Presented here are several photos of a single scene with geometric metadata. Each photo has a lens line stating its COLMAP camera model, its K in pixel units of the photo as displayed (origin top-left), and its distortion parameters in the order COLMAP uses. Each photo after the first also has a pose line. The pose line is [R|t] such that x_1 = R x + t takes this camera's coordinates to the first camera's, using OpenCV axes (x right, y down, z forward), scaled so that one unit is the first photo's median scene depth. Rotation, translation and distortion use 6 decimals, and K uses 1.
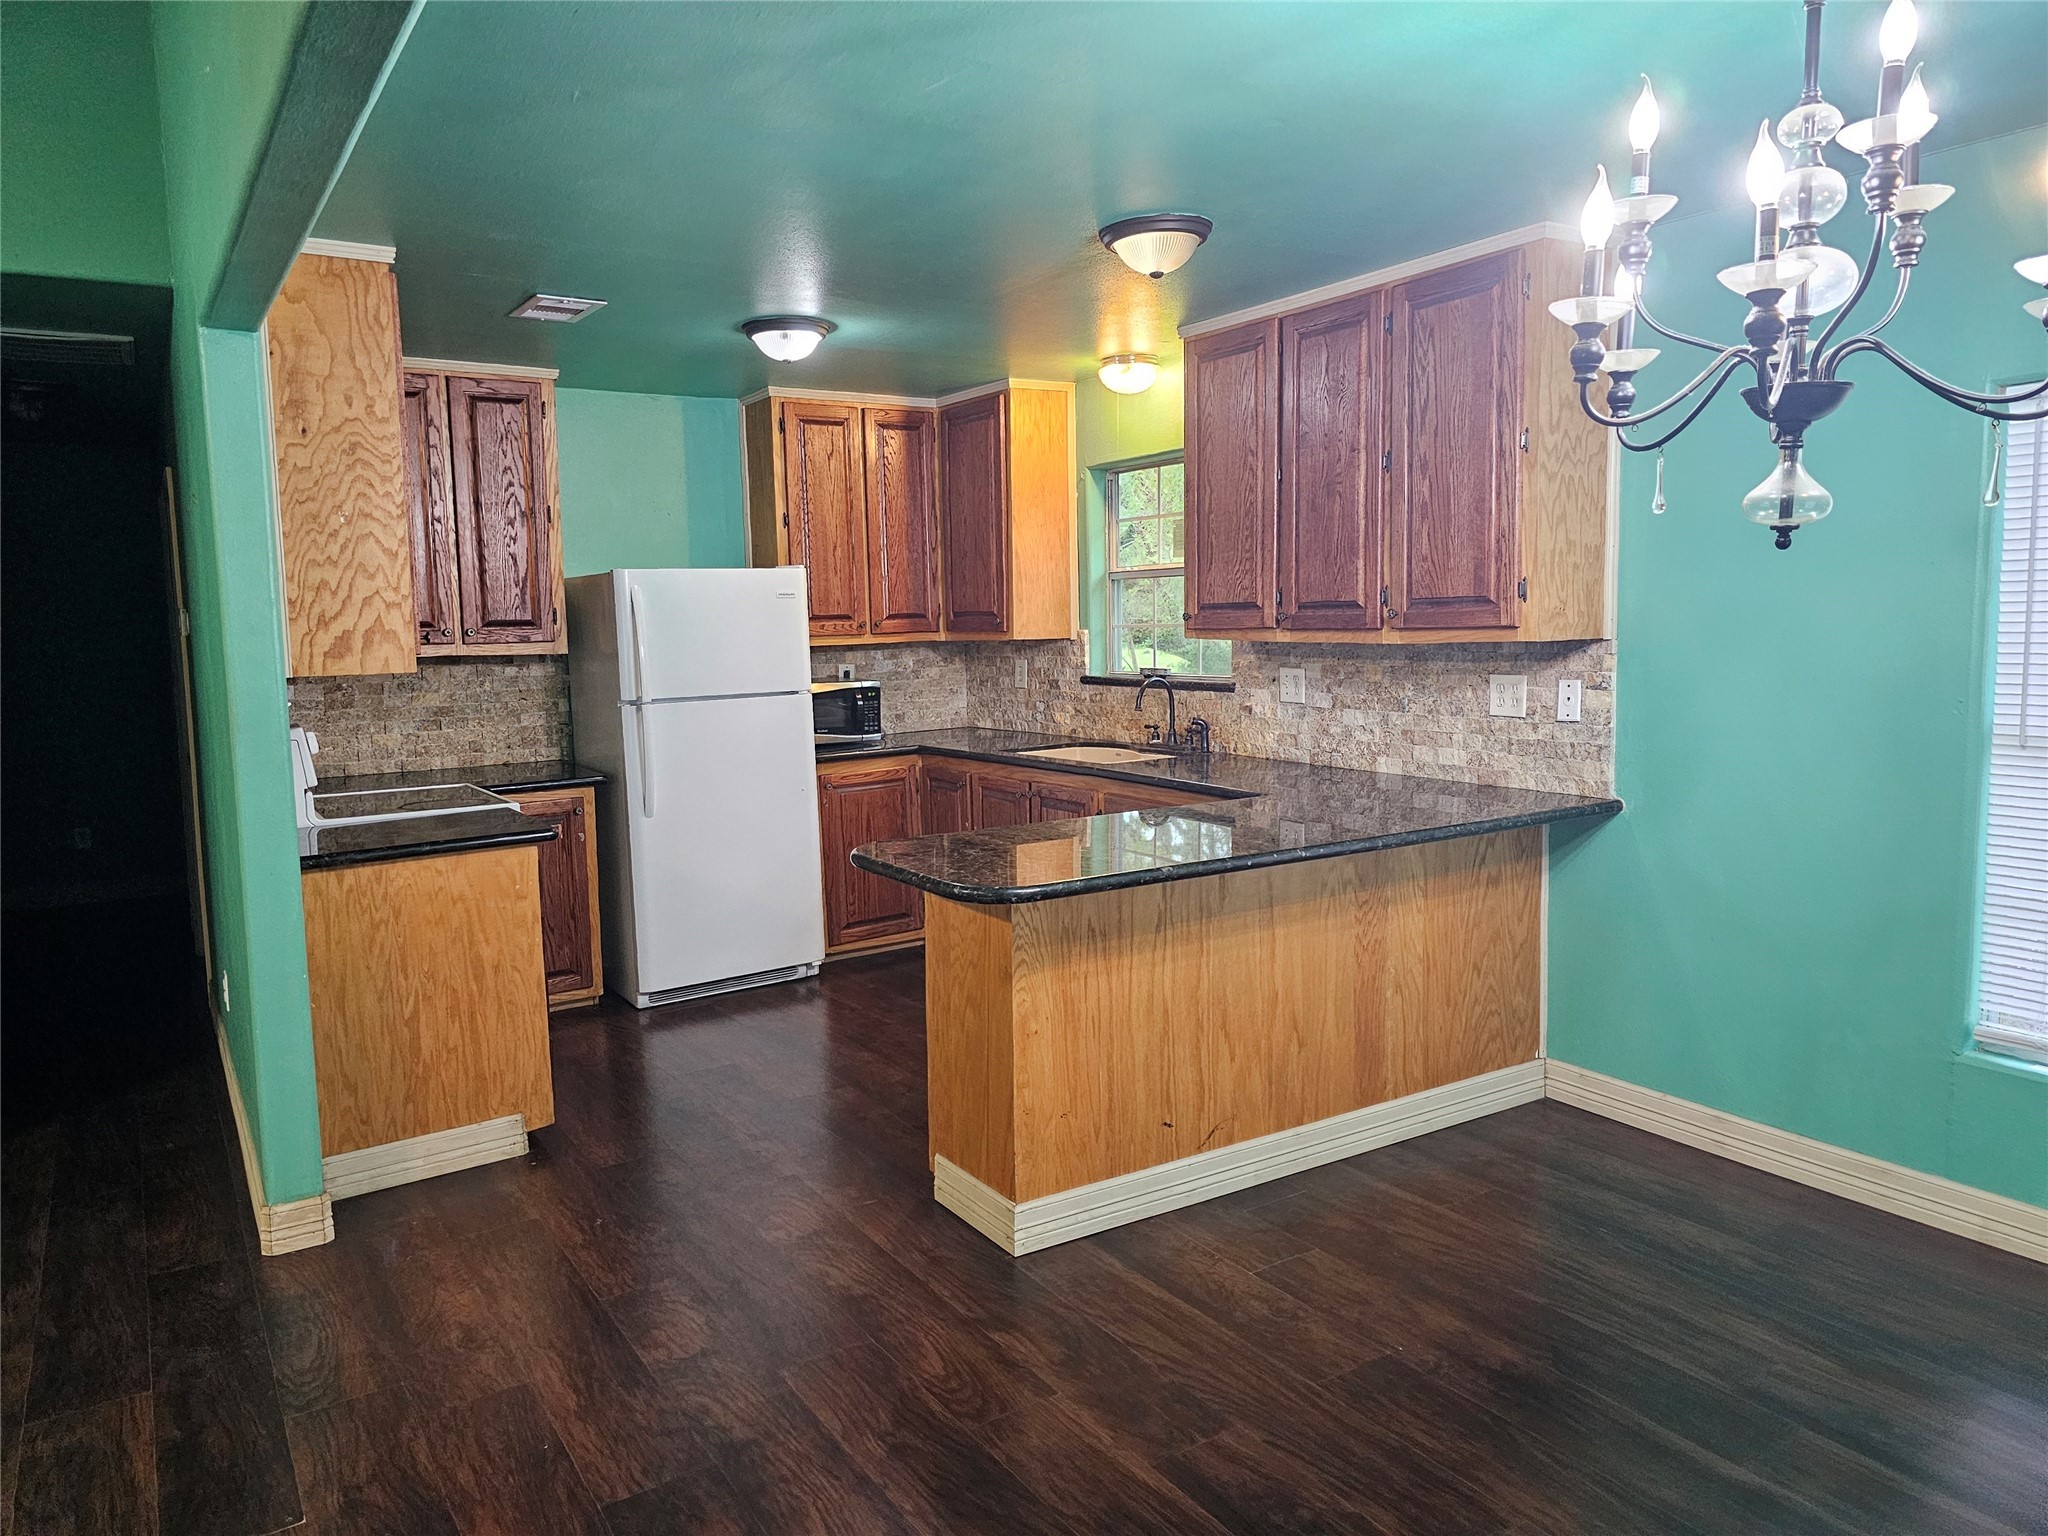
lens RADIAL K [[1369.1, 0, 993.7], [0, 1369.1, 755.2], [0, 0, 1]] dist [0.085161, -0.077638]
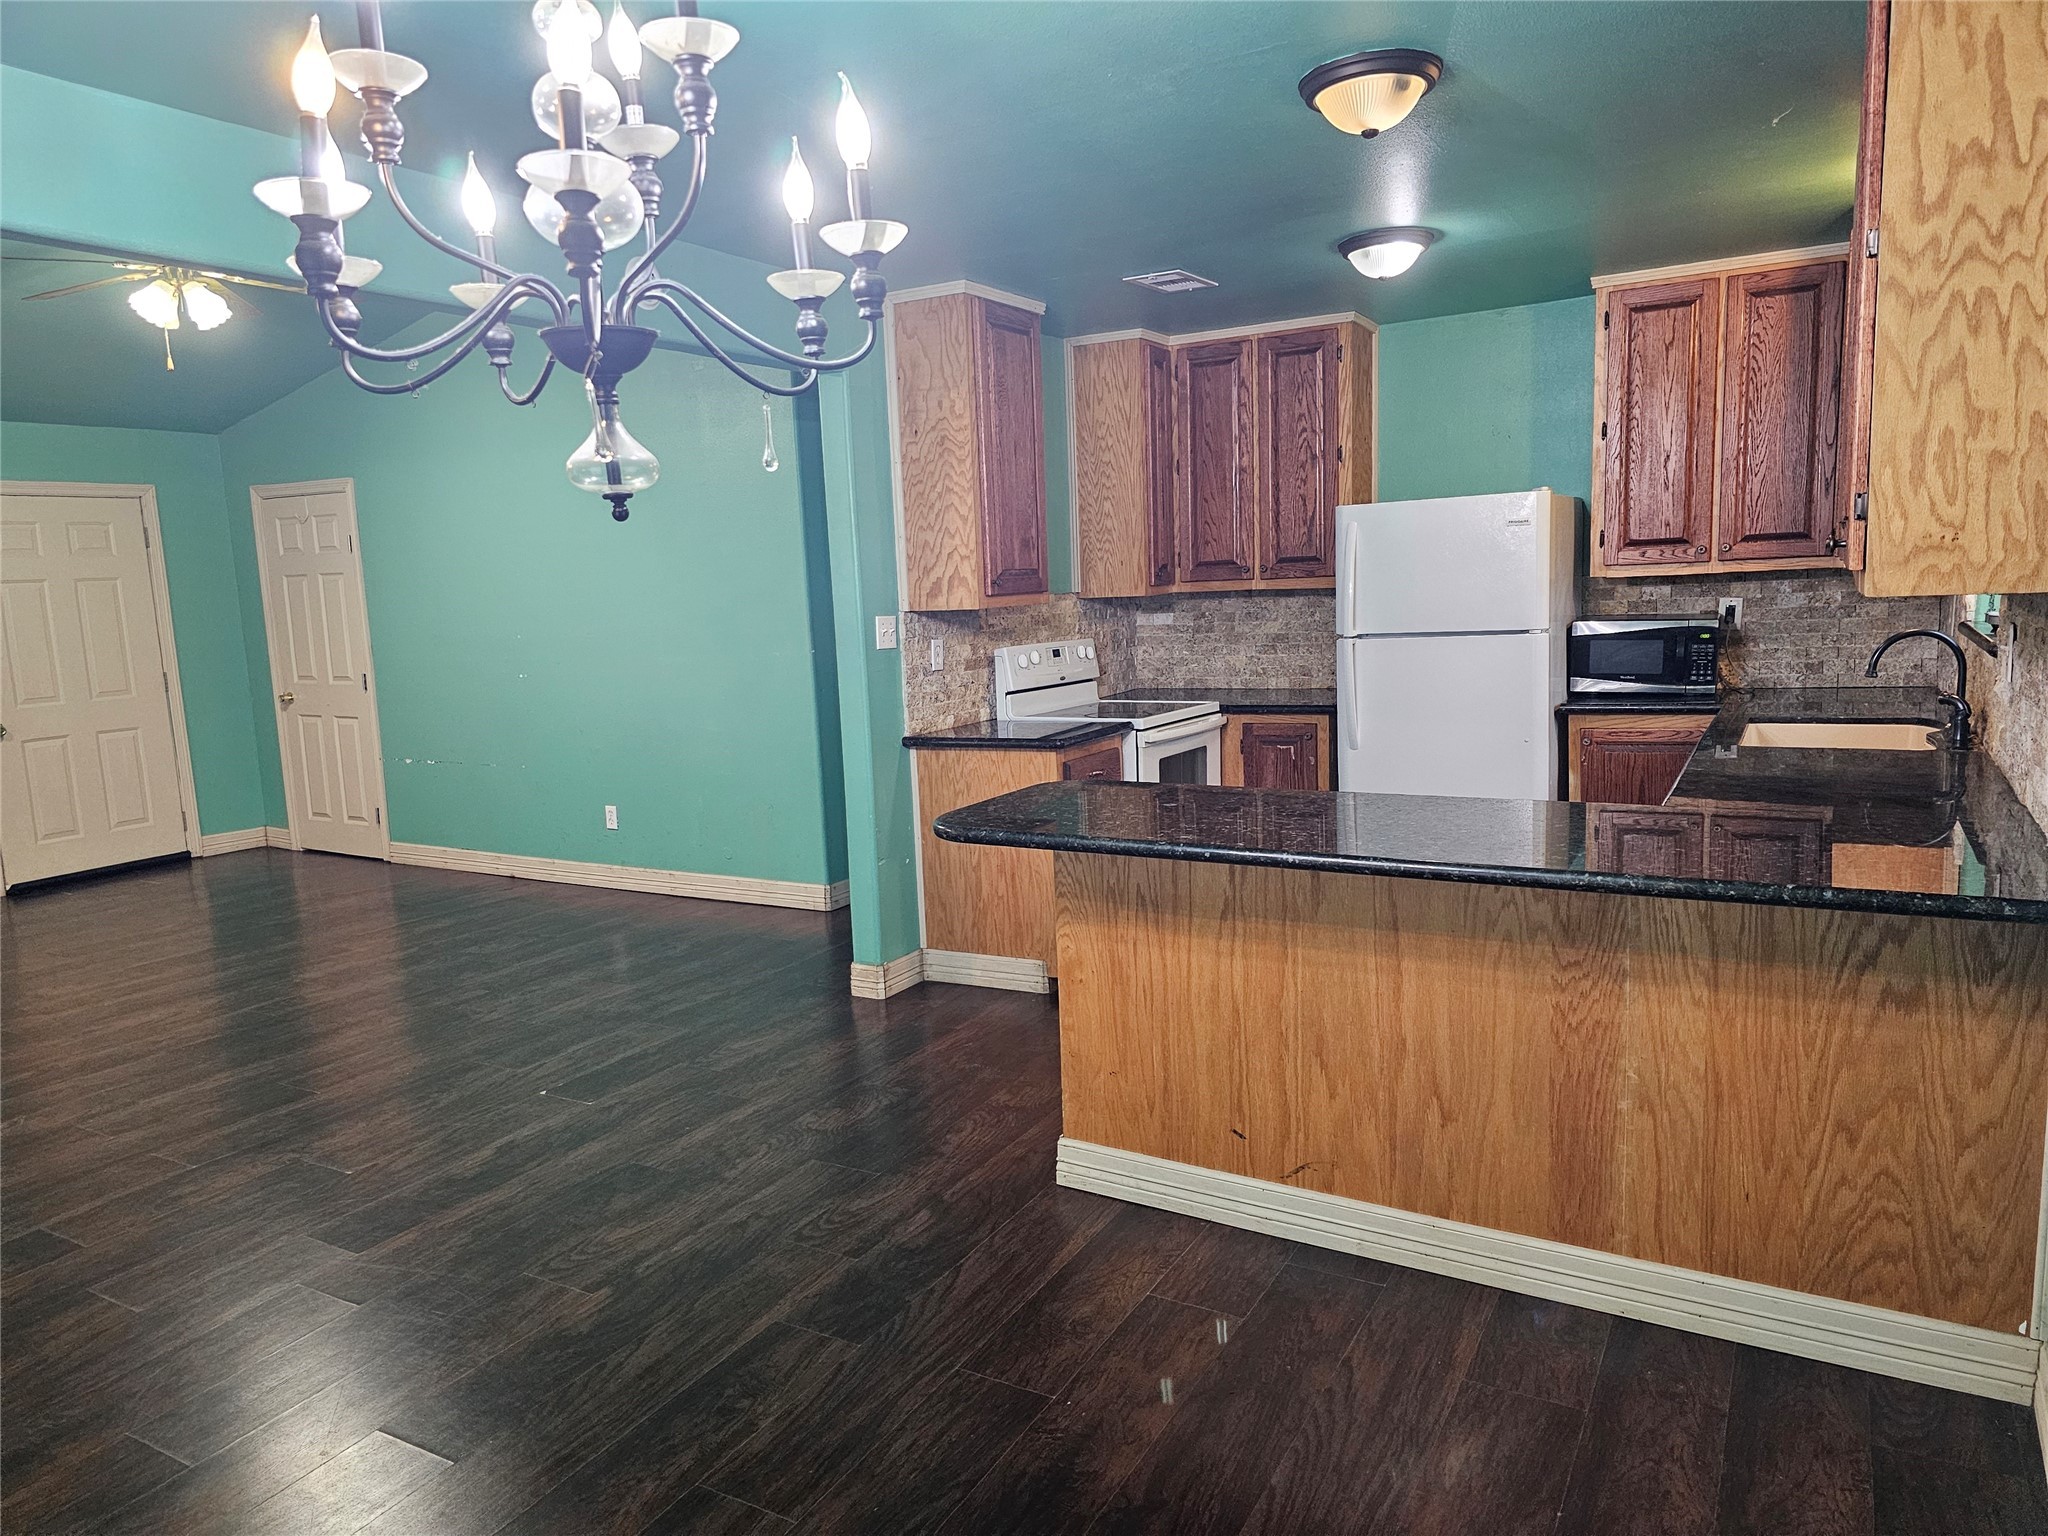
lens RADIAL K [[1361.7, 0, 1023.9], [0, 1361.7, 788.4], [0, 0, 1]] dist [0.098020, -0.101211]
pose [[0.467682, 0.138821, -0.872927, 0.780629], [-0.061460, 0.990307, 0.124560, -0.056382], [0.881757, -0.004605, 0.471681, 0.437625]]
